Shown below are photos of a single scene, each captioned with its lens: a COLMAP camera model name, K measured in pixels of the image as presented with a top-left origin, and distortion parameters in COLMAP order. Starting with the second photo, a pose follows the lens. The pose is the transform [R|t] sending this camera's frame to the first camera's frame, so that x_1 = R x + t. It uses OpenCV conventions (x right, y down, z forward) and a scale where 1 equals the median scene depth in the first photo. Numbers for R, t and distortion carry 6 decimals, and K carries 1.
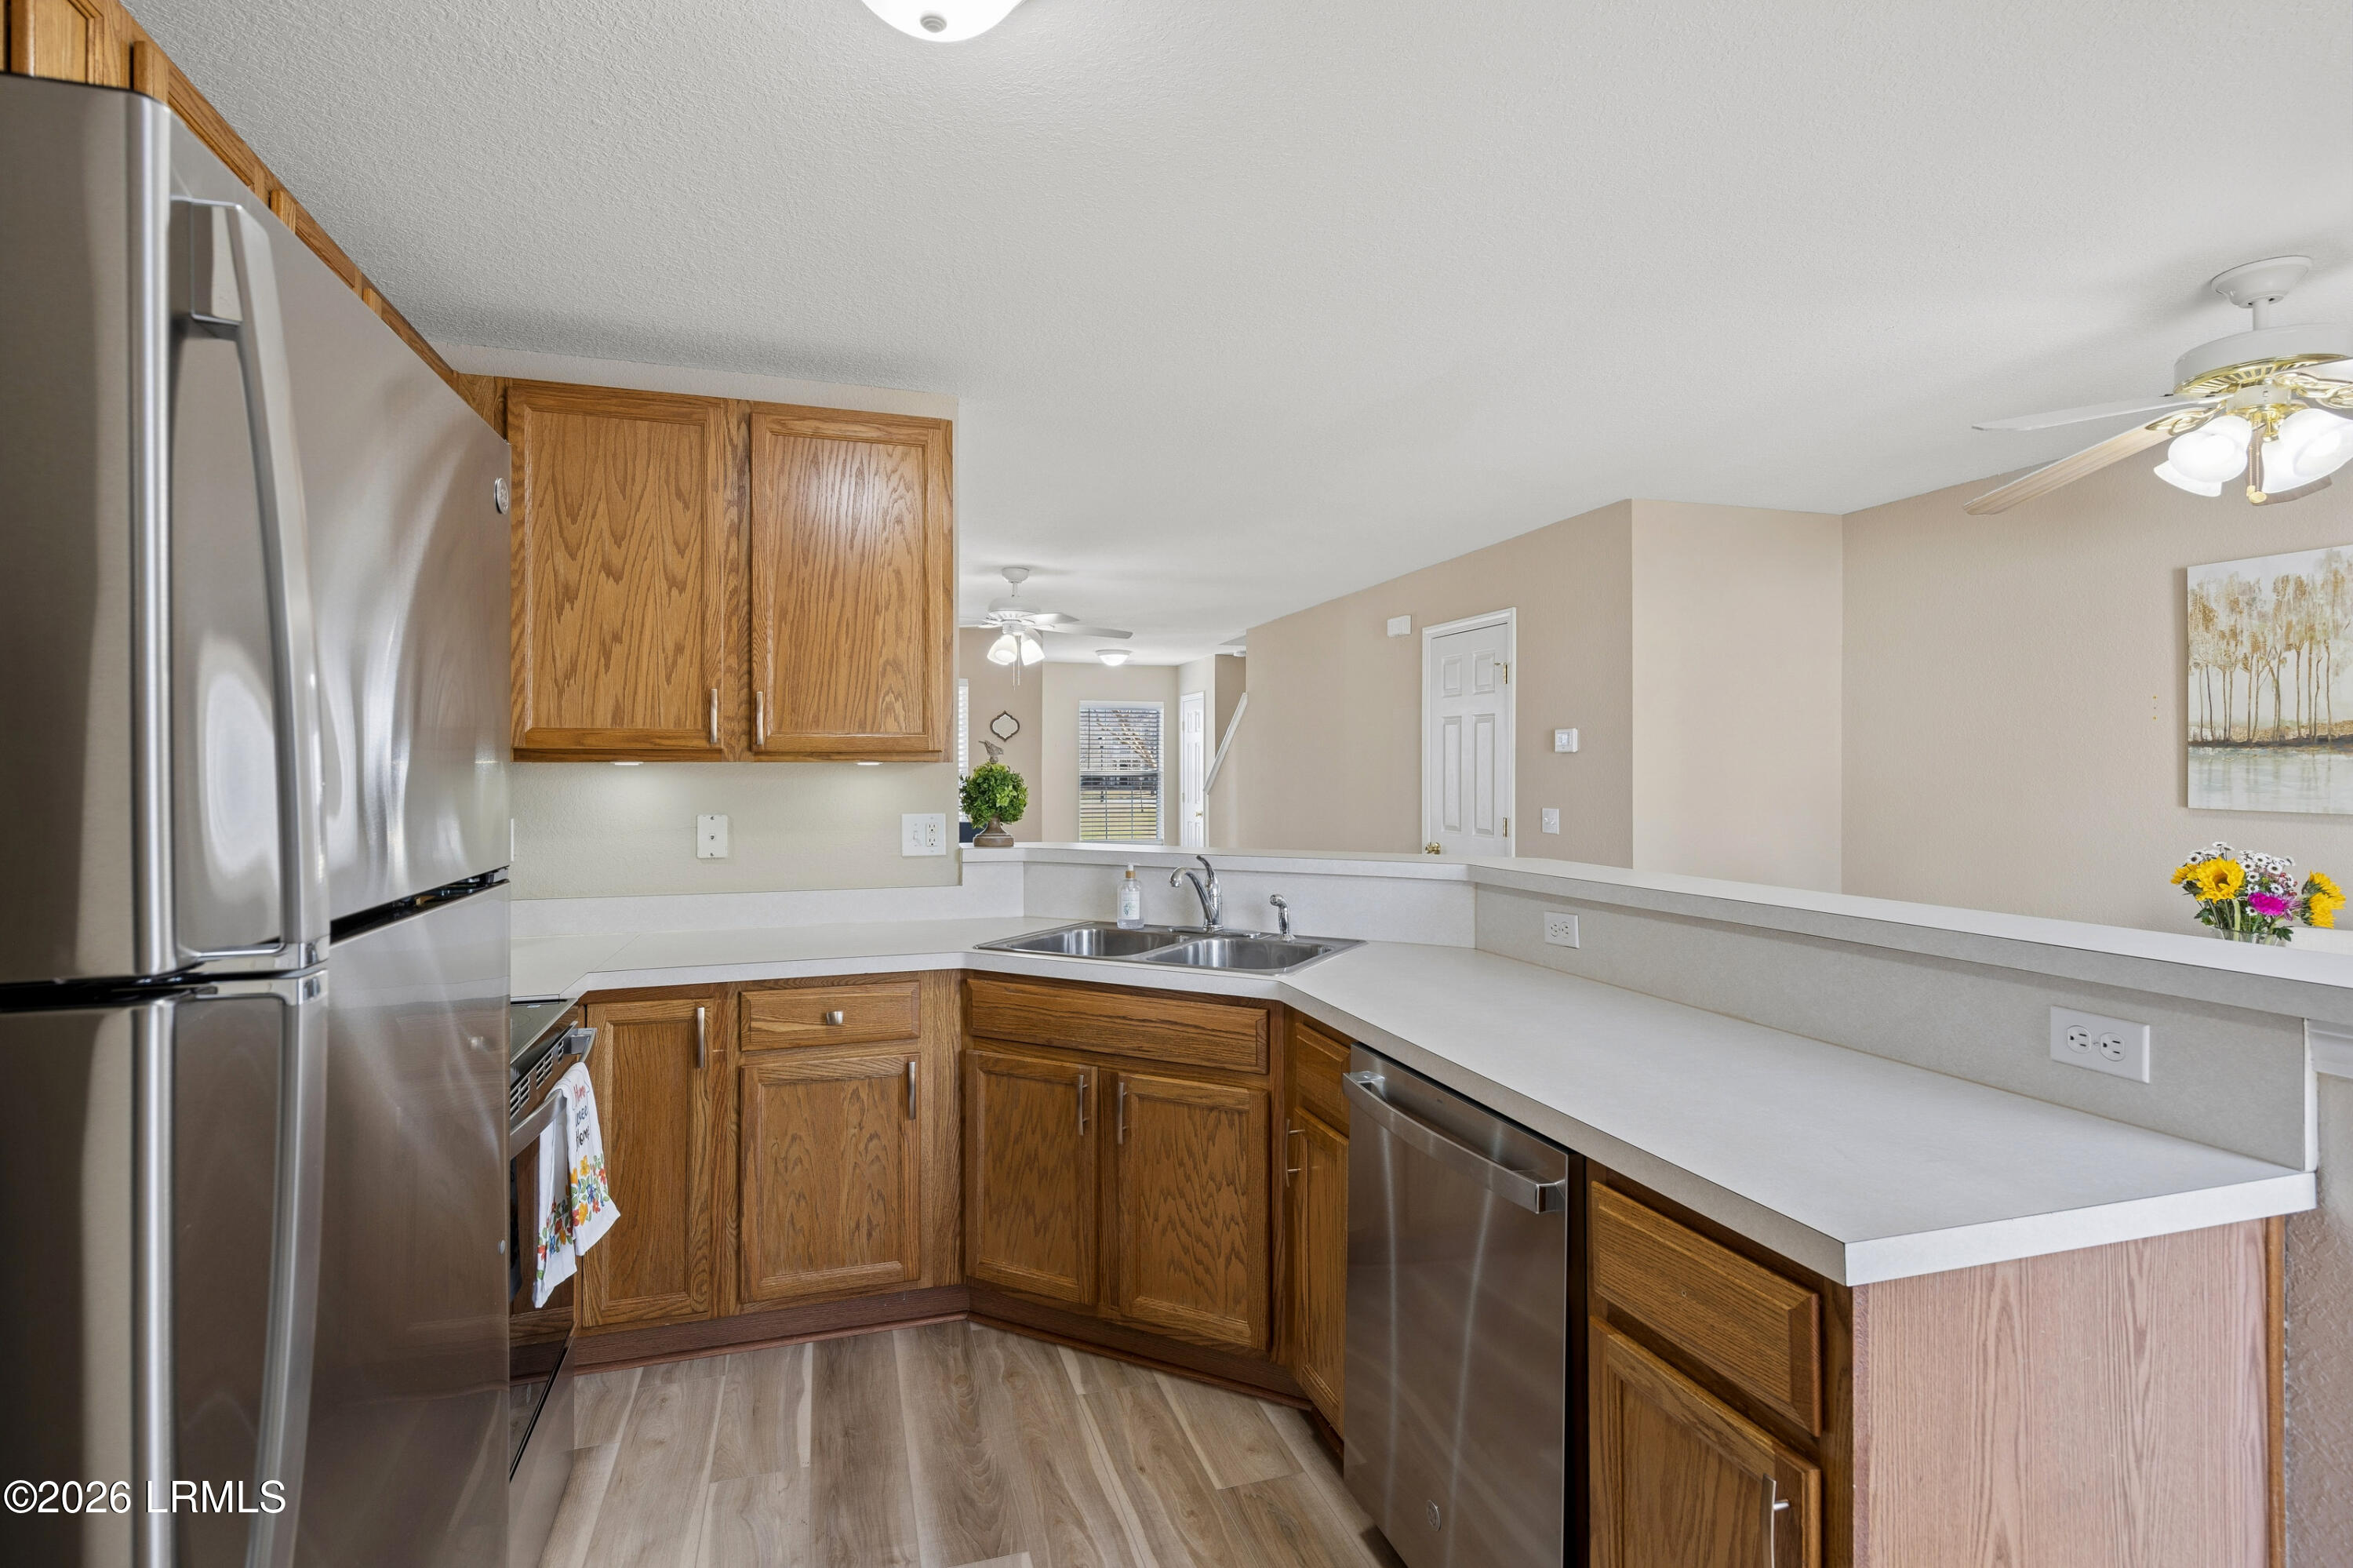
lens RADIAL K [[1140.1, 0, 1178.6], [0, 1140.1, 775.8], [0, 0, 1]] dist [0.007987, -0.000725]
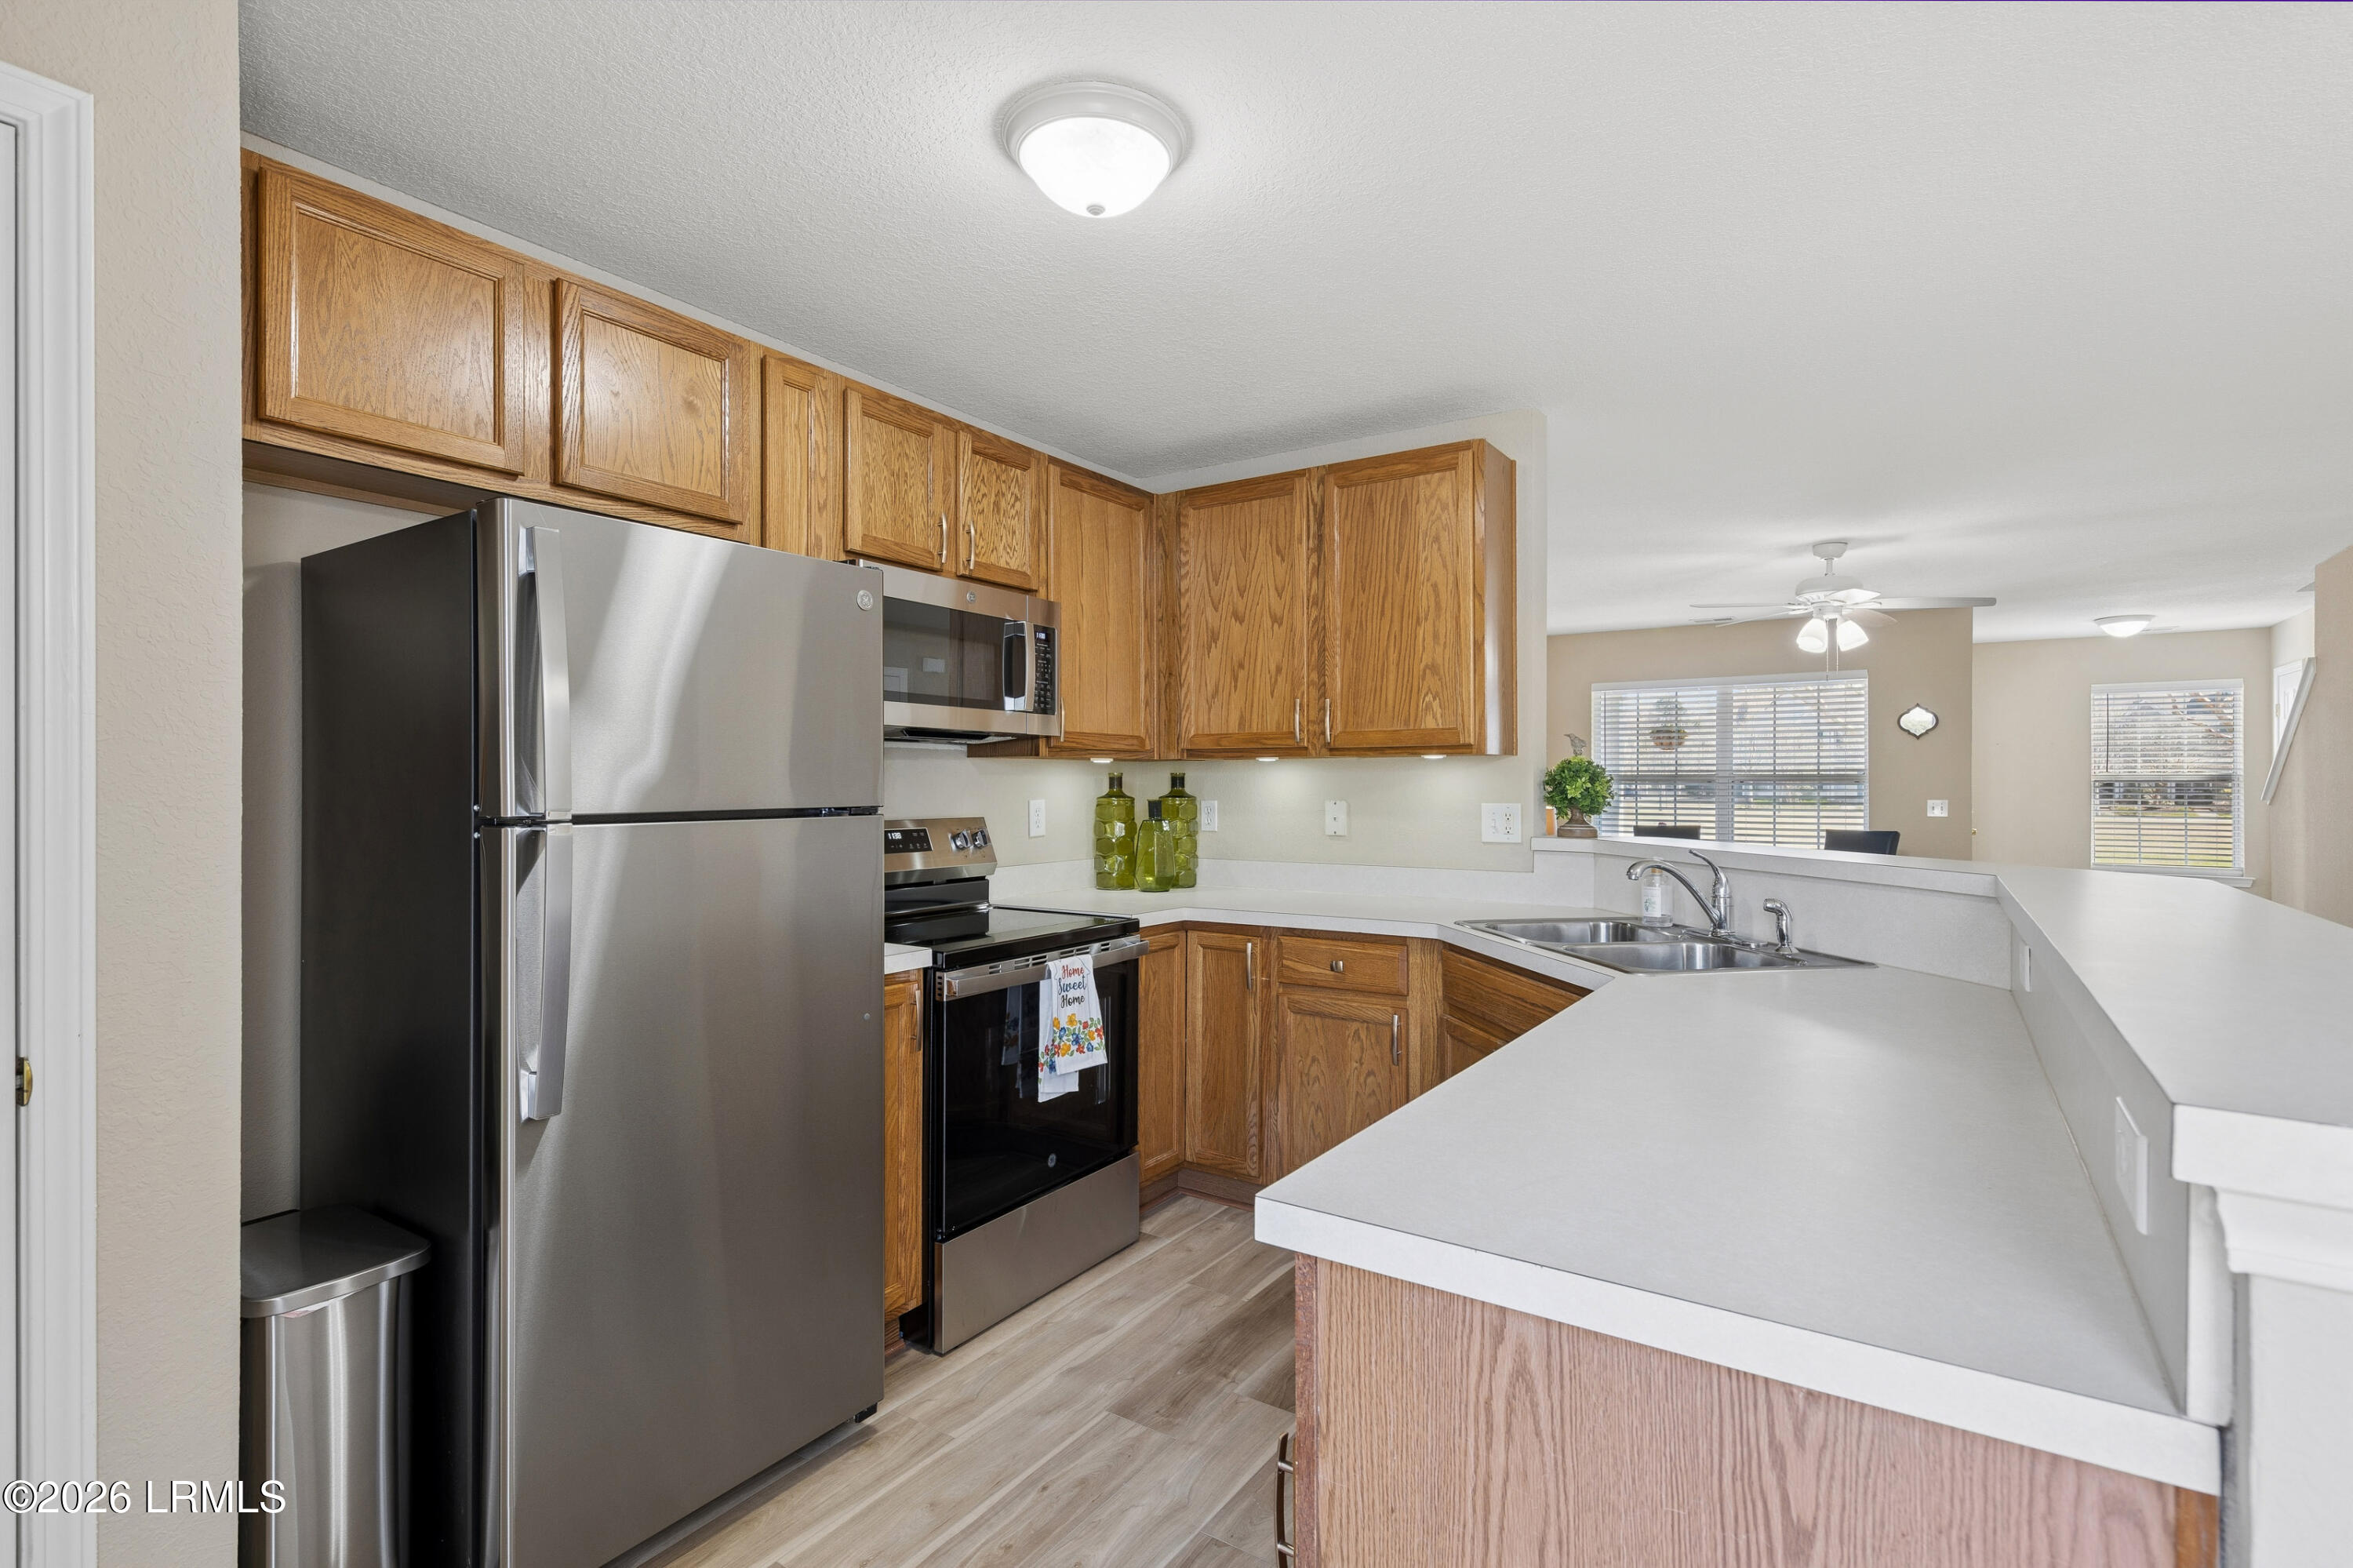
lens RADIAL K [[1093.5, 0, 1163.8], [0, 1093.5, 781.5], [0, 0, 1]] dist [0.003495, -0.000048]
pose [[0.626856, -0.000383, -0.779135, 0.452306], [-0.002693, 0.999993, -0.002659, 0.019285], [0.779131, 0.003765, 0.626850, 0.123613]]
